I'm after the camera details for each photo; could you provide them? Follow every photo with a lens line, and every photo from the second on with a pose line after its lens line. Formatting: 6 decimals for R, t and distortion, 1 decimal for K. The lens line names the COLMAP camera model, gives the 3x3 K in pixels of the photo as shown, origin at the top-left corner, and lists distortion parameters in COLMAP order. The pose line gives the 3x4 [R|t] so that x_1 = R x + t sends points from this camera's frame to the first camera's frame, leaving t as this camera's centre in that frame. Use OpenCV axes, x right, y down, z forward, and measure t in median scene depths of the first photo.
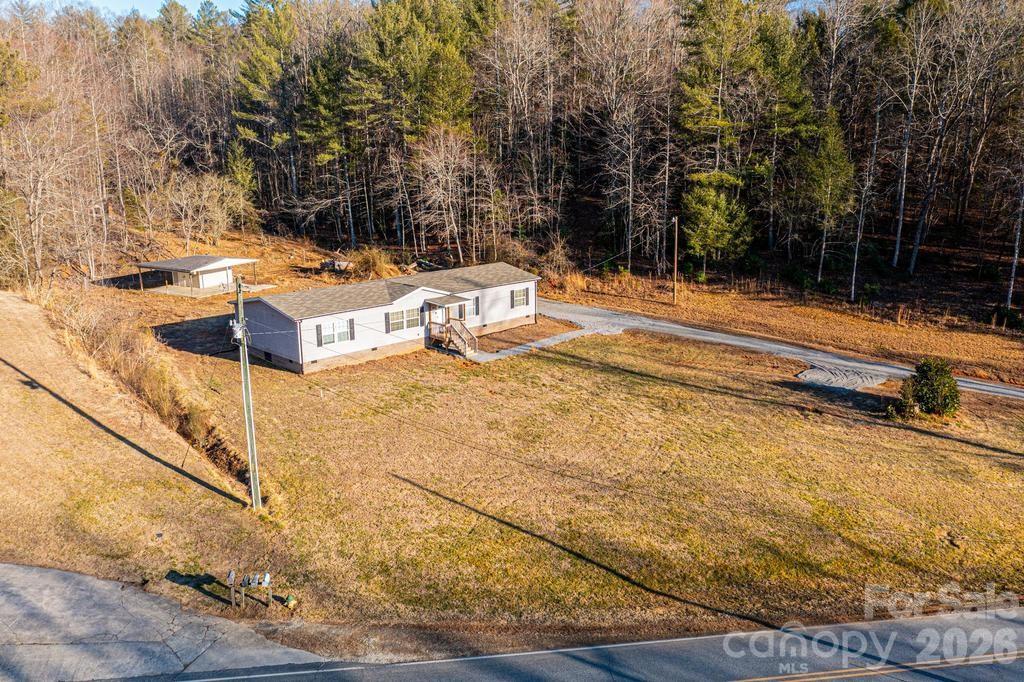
lens RADIAL K [[816.6, 0, 503.1], [0, 816.6, 343.6], [0, 0, 1]] dist [-0.002177, 0.014360]
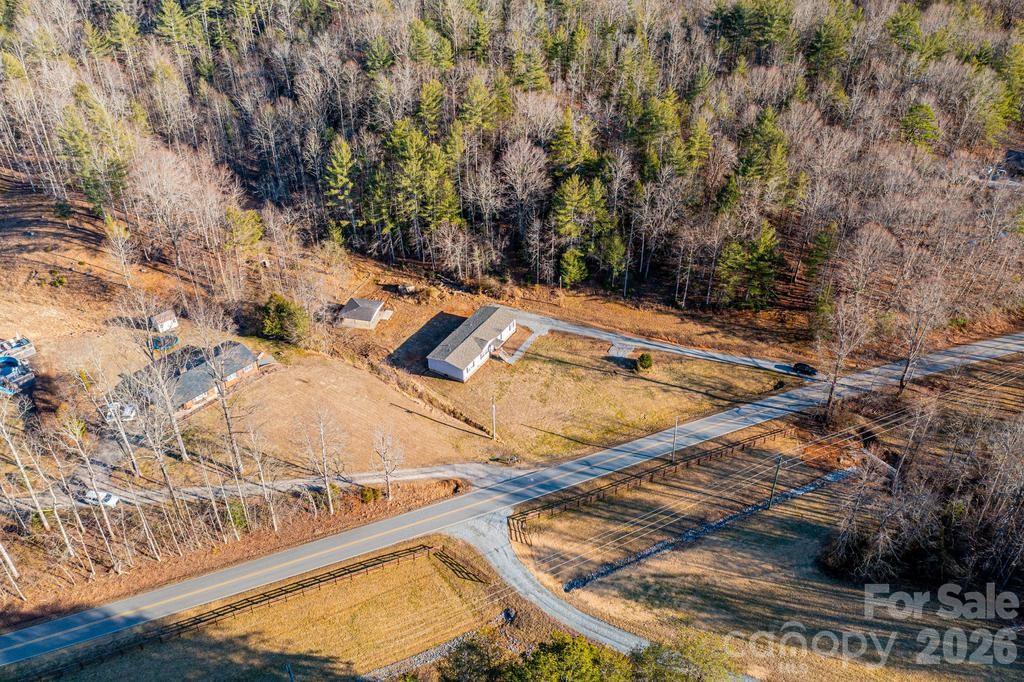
lens RADIAL K [[816.6, 0, 503.1], [0, 816.6, 343.6], [0, 0, 1]] dist [-0.002177, 0.014360]
pose [[0.964355, -0.154012, 0.215174, -0.679796], [0.066718, 0.928415, 0.365506, -1.126926], [-0.256063, -0.338121, 0.905597, -1.680419]]
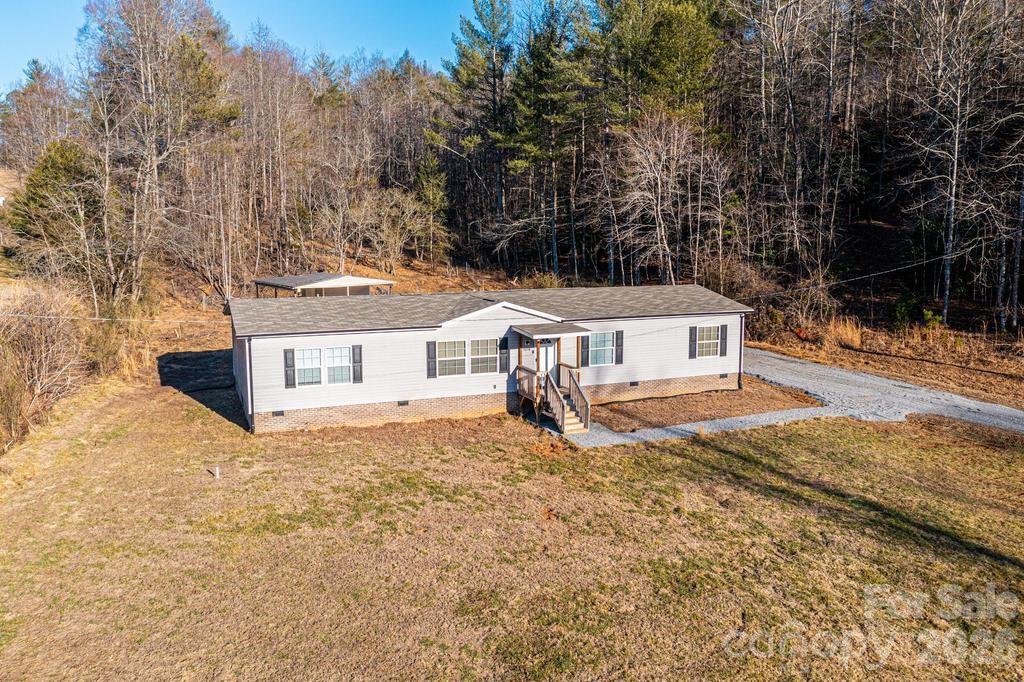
lens RADIAL K [[816.6, 0, 503.1], [0, 816.6, 343.6], [0, 0, 1]] dist [-0.002177, 0.014360]
pose [[0.925912, 0.061581, -0.372686, 0.110921], [-0.095236, 0.992807, -0.072561, -0.000050], [0.365537, 0.102679, 0.925116, 0.471277]]
